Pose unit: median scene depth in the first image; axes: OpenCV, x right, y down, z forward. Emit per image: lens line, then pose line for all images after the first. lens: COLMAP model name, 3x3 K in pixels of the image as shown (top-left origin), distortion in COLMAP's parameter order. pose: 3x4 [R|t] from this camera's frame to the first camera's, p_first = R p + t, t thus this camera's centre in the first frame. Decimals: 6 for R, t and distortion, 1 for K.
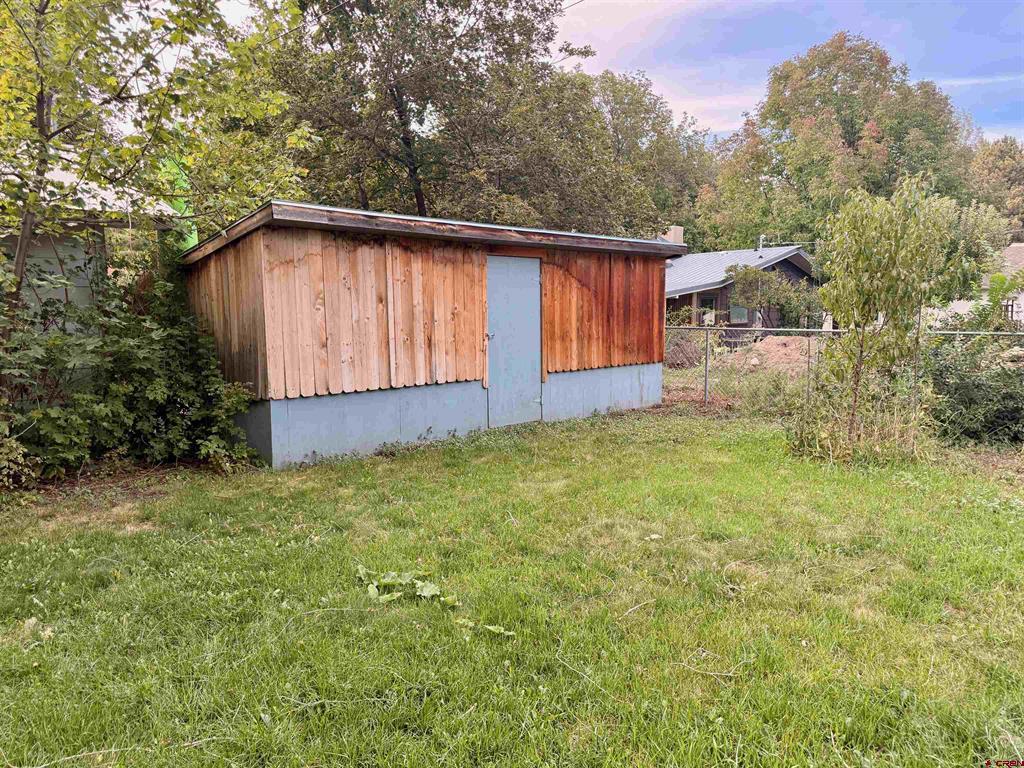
lens RADIAL K [[748.2, 0, 512.0], [0, 748.2, 384.0], [0, 0, 1]] dist [0.149604, -0.288592]
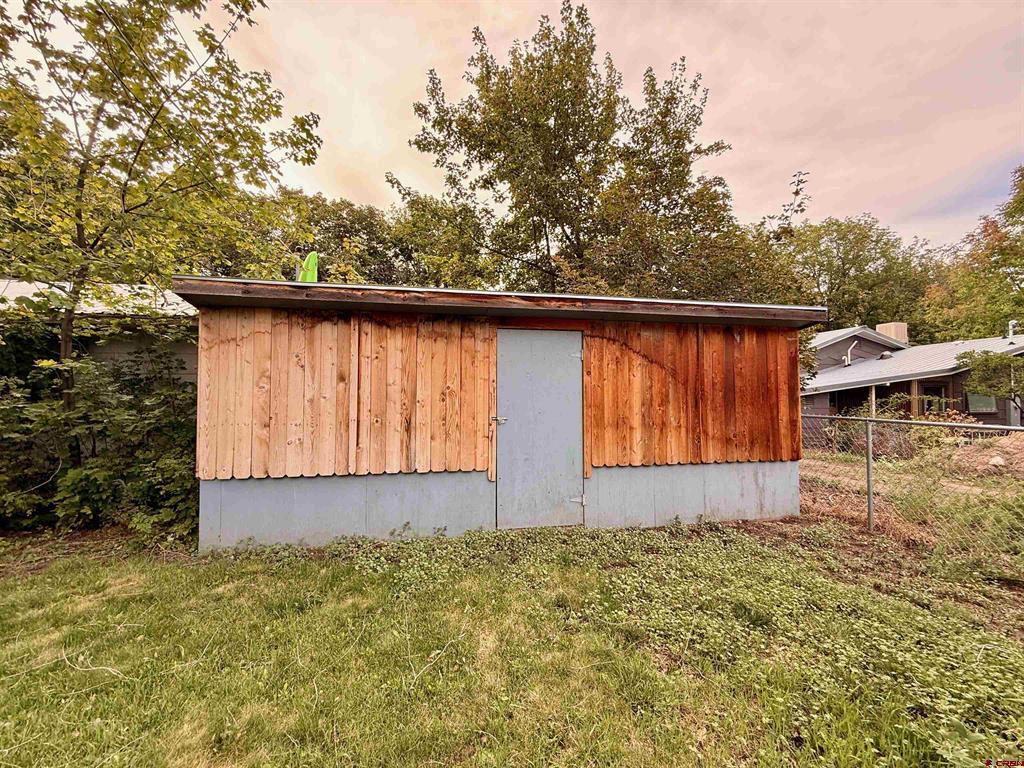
lens RADIAL K [[404.3, 0, 512.0], [0, 404.3, 384.0], [0, 0, 1]] dist [-0.001744, -0.000151]
pose [[0.825166, -0.011044, -0.564783, 0.228154], [-0.062905, 0.991794, -0.111301, -0.050549], [0.561377, 0.127370, 0.817699, 0.577569]]
